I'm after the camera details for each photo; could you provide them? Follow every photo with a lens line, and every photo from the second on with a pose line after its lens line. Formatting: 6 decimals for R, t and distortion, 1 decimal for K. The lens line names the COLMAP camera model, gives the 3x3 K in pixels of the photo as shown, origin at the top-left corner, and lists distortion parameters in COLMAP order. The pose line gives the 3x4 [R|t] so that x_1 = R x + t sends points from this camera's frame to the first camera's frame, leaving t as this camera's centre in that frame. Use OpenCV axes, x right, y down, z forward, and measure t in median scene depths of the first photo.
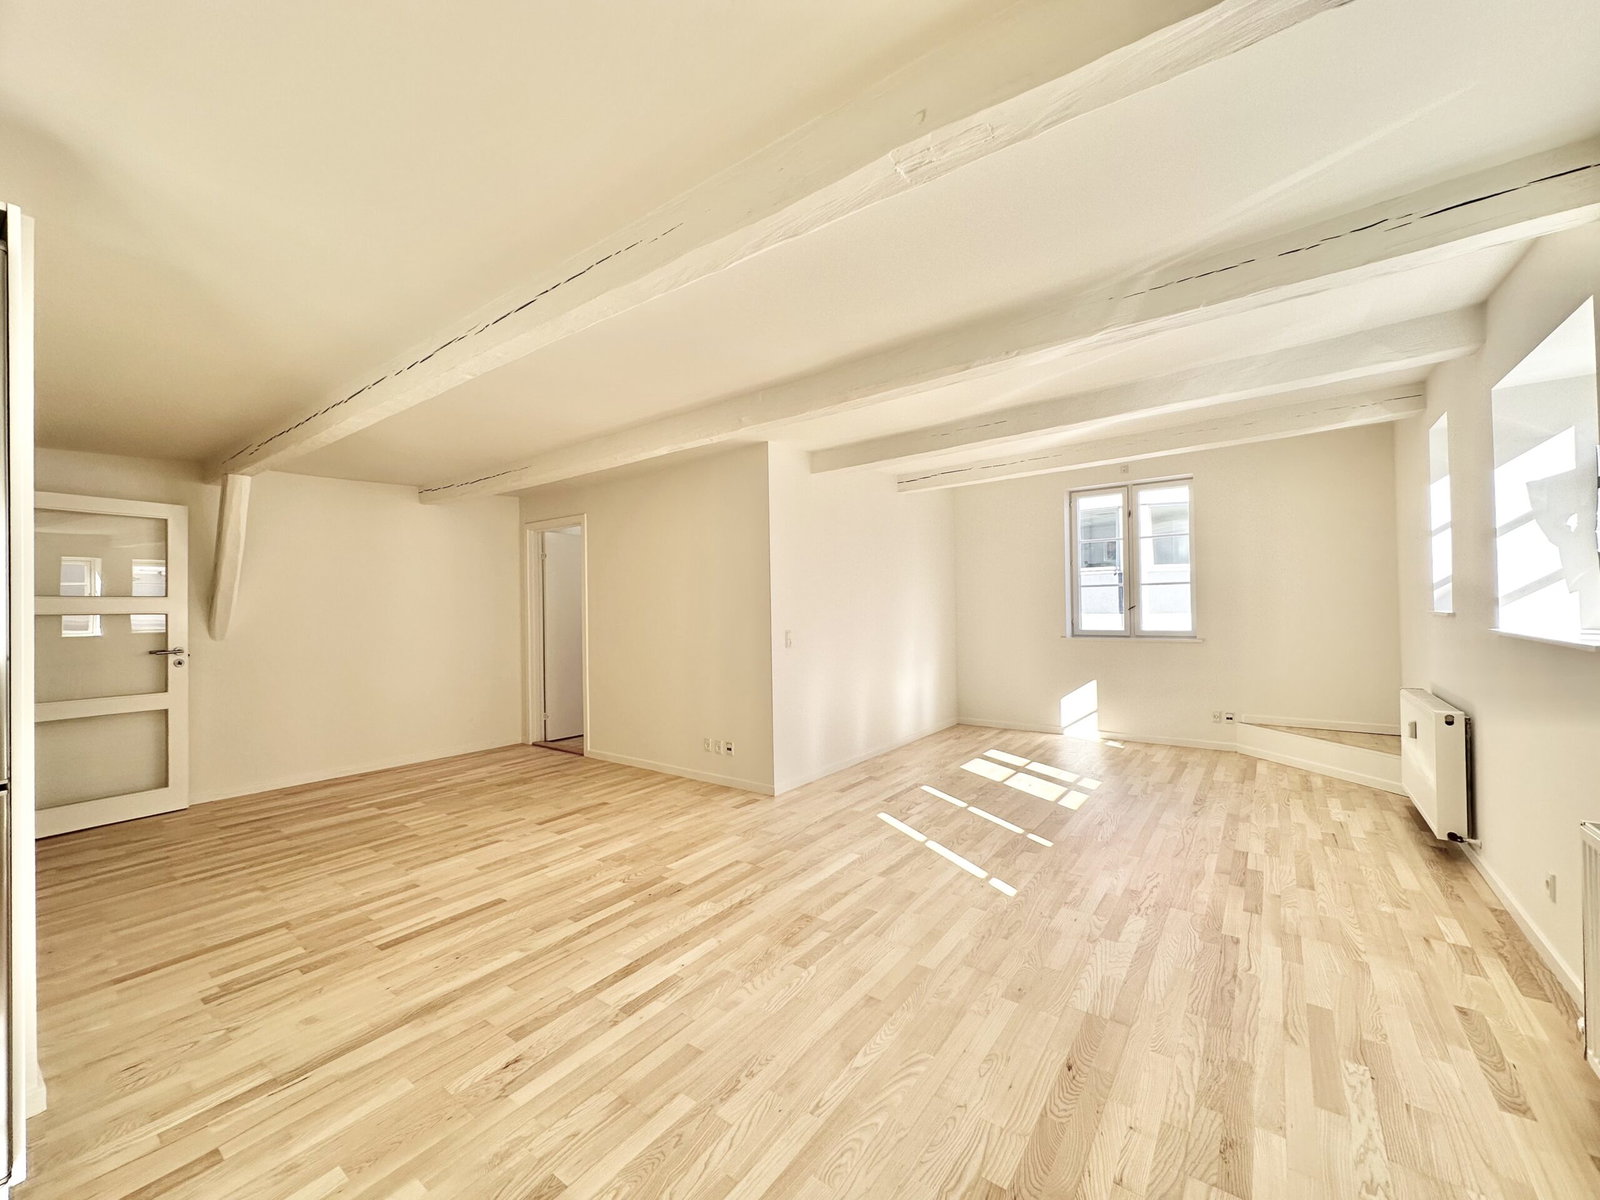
lens RADIAL K [[635.3, 0, 799.5], [0, 635.3, 602.6], [0, 0, 1]] dist [-0.003147, 0.000207]
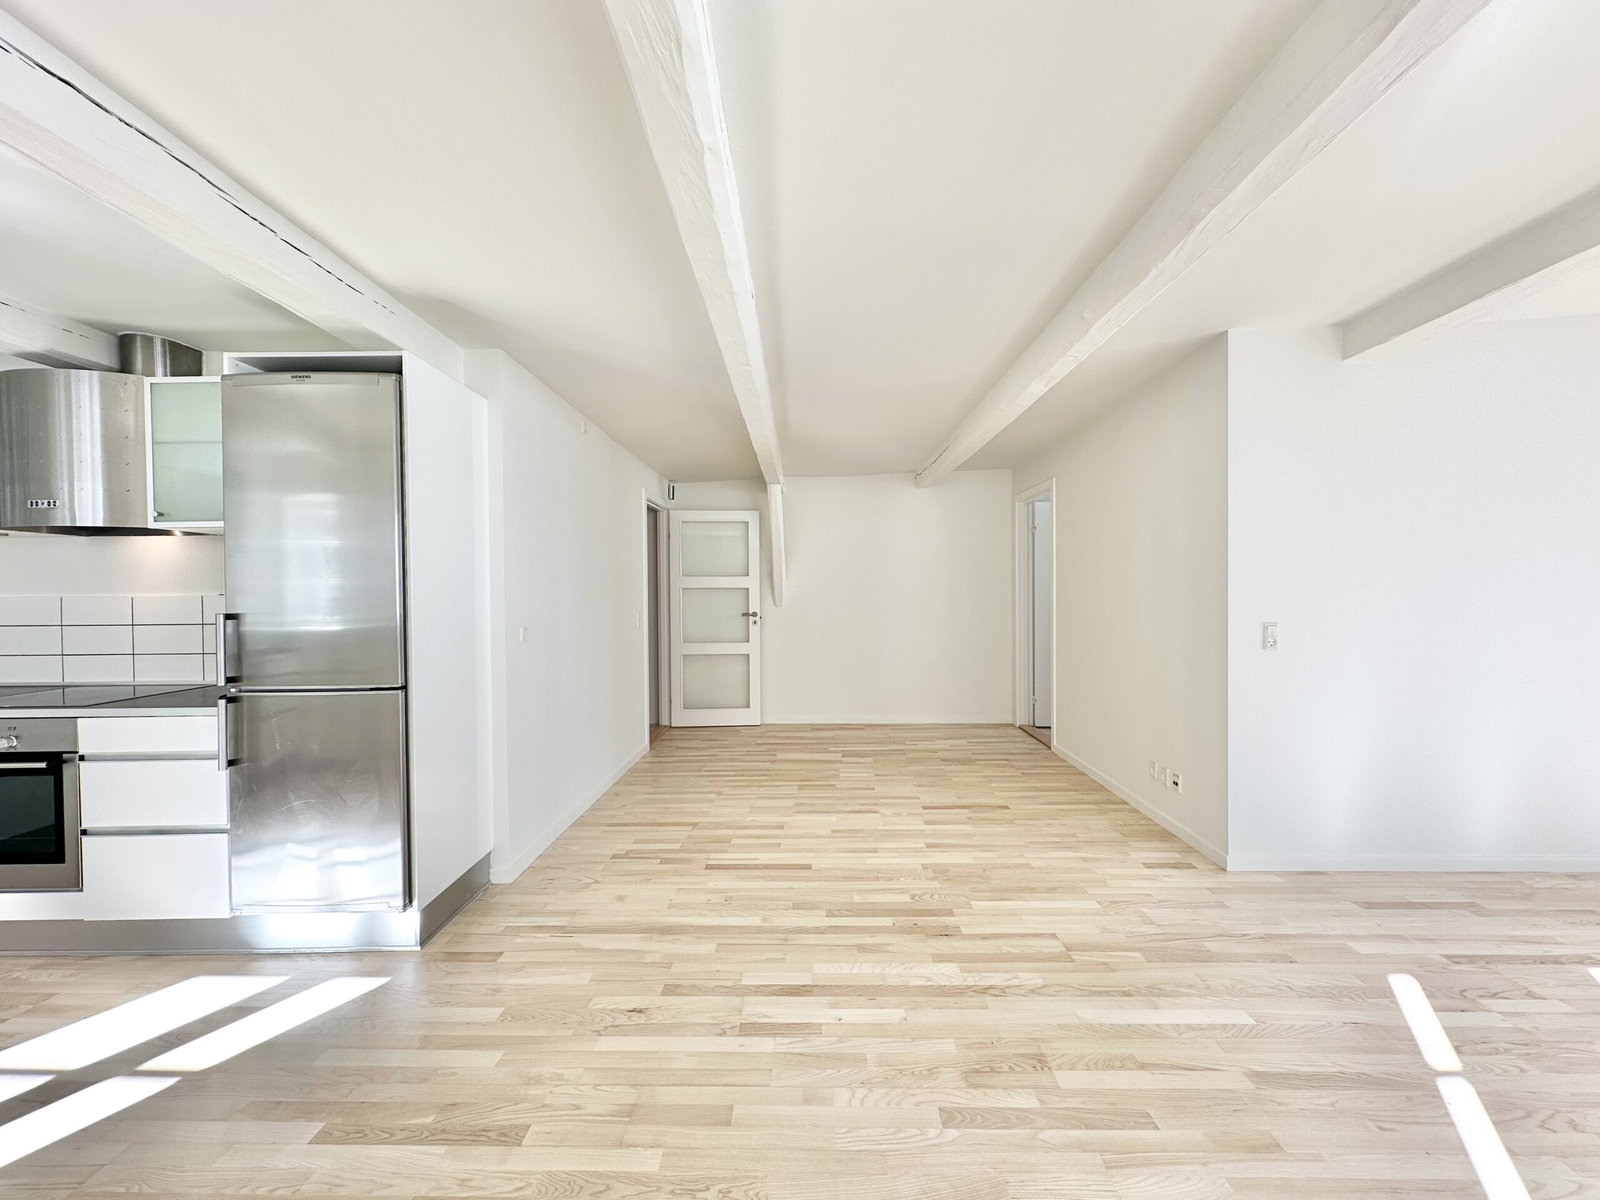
lens RADIAL K [[635.3, 0, 799.5], [0, 635.3, 602.6], [0, 0, 1]] dist [-0.003147, 0.000207]
pose [[0.574143, 0.027309, -0.818299, 0.310349], [0.005642, 0.999288, 0.037308, -0.002623], [0.818735, -0.026037, 0.573580, 0.342763]]
